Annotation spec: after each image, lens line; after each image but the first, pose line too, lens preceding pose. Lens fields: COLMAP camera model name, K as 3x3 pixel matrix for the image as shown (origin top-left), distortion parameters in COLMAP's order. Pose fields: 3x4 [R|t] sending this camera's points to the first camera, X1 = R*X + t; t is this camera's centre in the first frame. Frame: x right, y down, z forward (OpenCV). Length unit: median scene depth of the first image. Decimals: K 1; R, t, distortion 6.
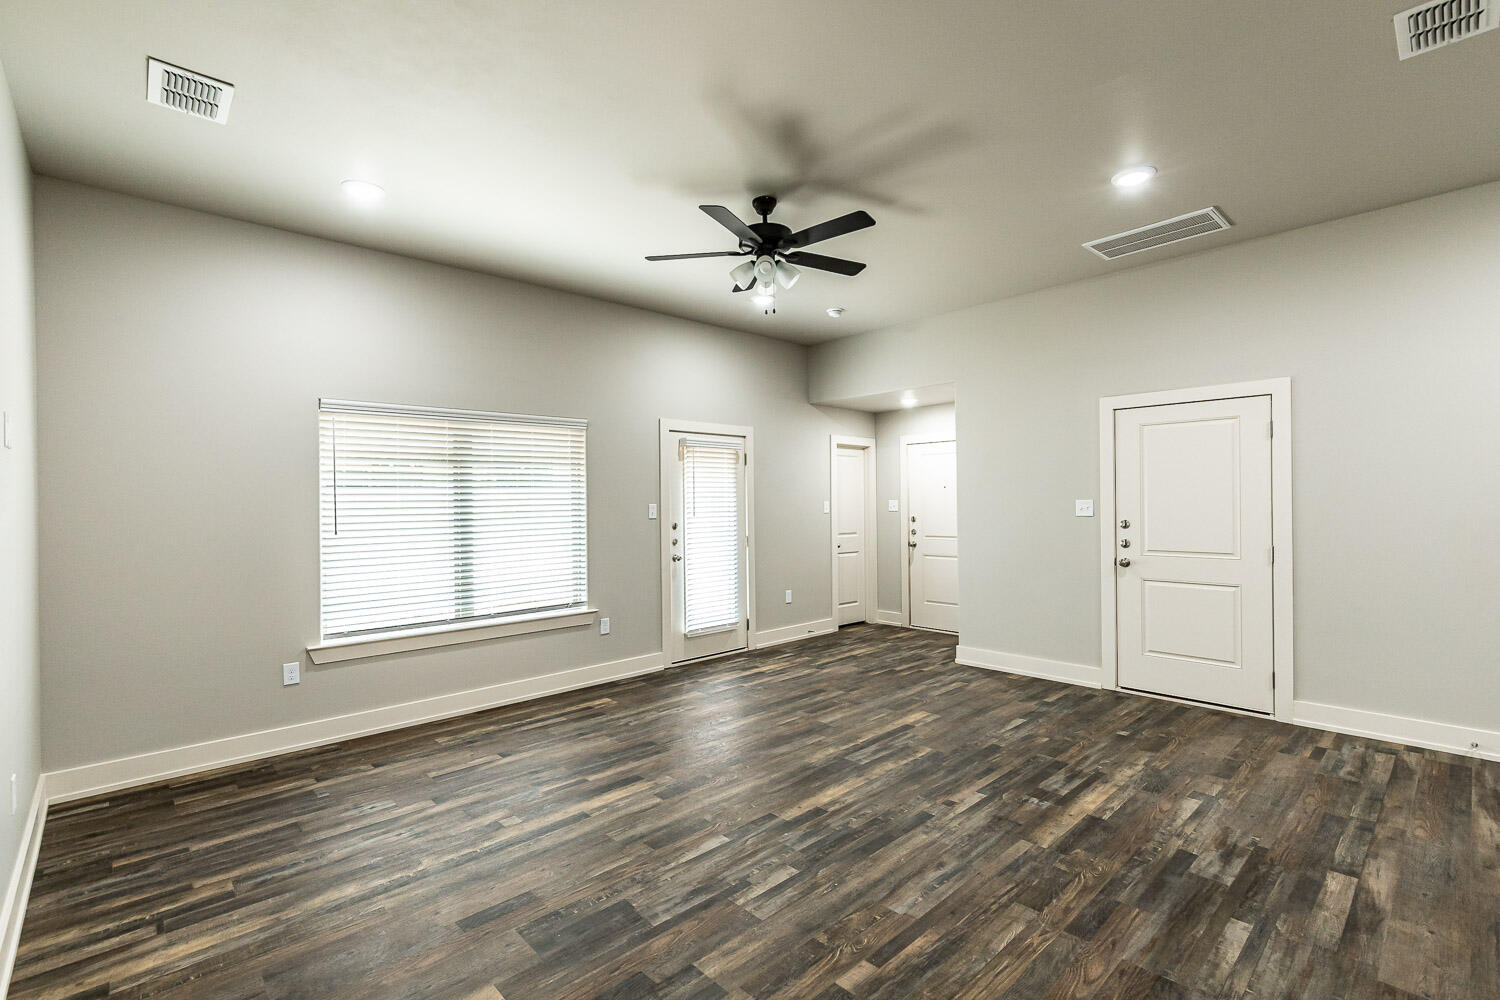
lens RADIAL K [[678.6, 0, 741.0], [0, 678.6, 502.8], [0, 0, 1]] dist [0.010122, -0.000253]
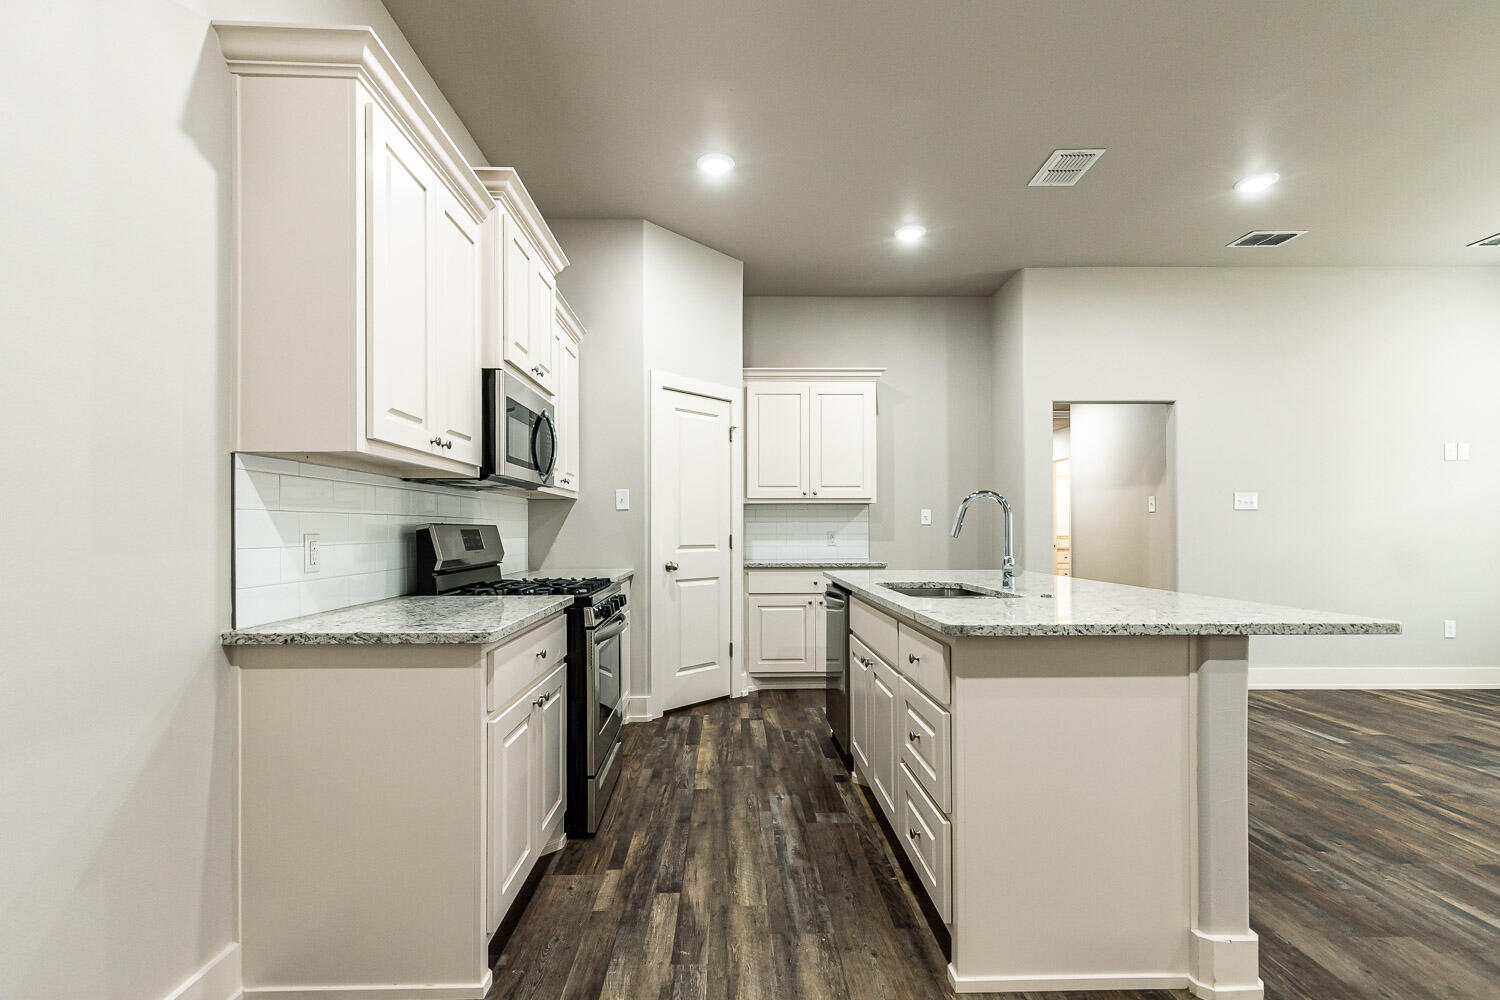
lens RADIAL K [[681.1, 0, 744.8], [0, 681.1, 526.8], [0, 0, 1]] dist [0.012434, -0.001172]
pose [[-0.662281, 0.010890, -0.749177, 1.192990], [0.009407, 0.999936, 0.006220, 0.053634], [0.749197, -0.002928, -0.662341, 0.495315]]
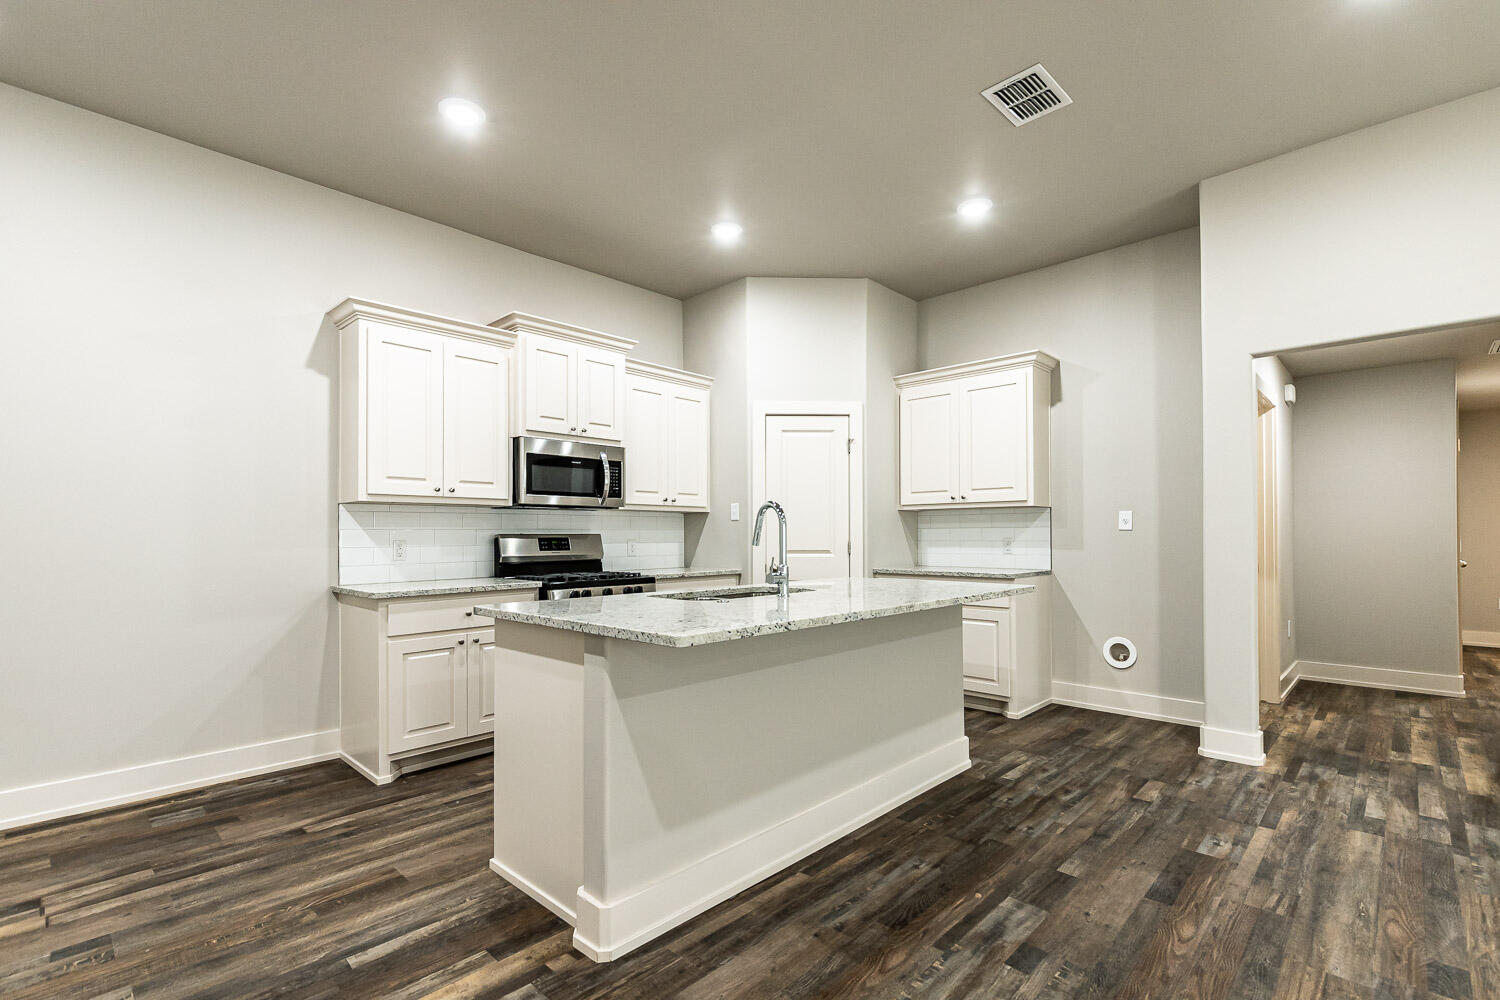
lens RADIAL K [[681.1, 0, 744.8], [0, 681.1, 526.8], [0, 0, 1]] dist [0.012434, -0.001172]
pose [[-0.998218, 0.016445, -0.057367, 0.562759], [0.017082, 0.999798, -0.010637, 0.058218], [0.057180, -0.011598, -0.998297, 0.950650]]
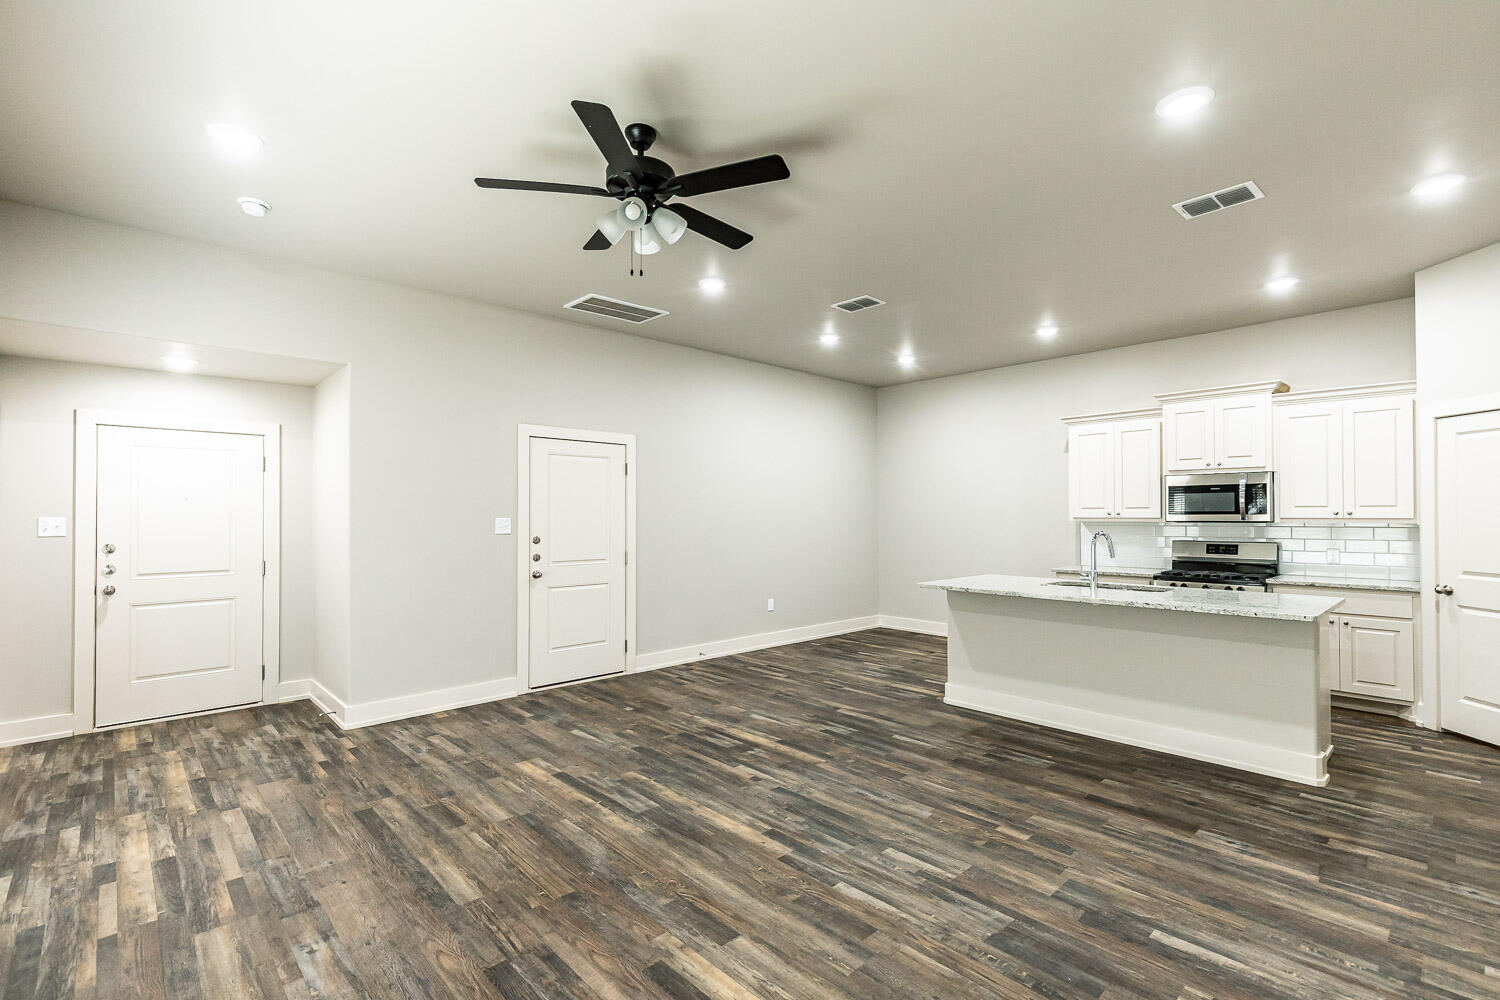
lens RADIAL K [[676.6, 0, 749.3], [0, 676.6, 504.5], [0, 0, 1]] dist [0.007062, -0.000561]
pose [[-0.011321, 0.028891, 0.999518, -0.710792], [0.004064, 0.999576, -0.028847, 0.008560], [-0.999928, 0.003736, -0.011433, 0.851911]]
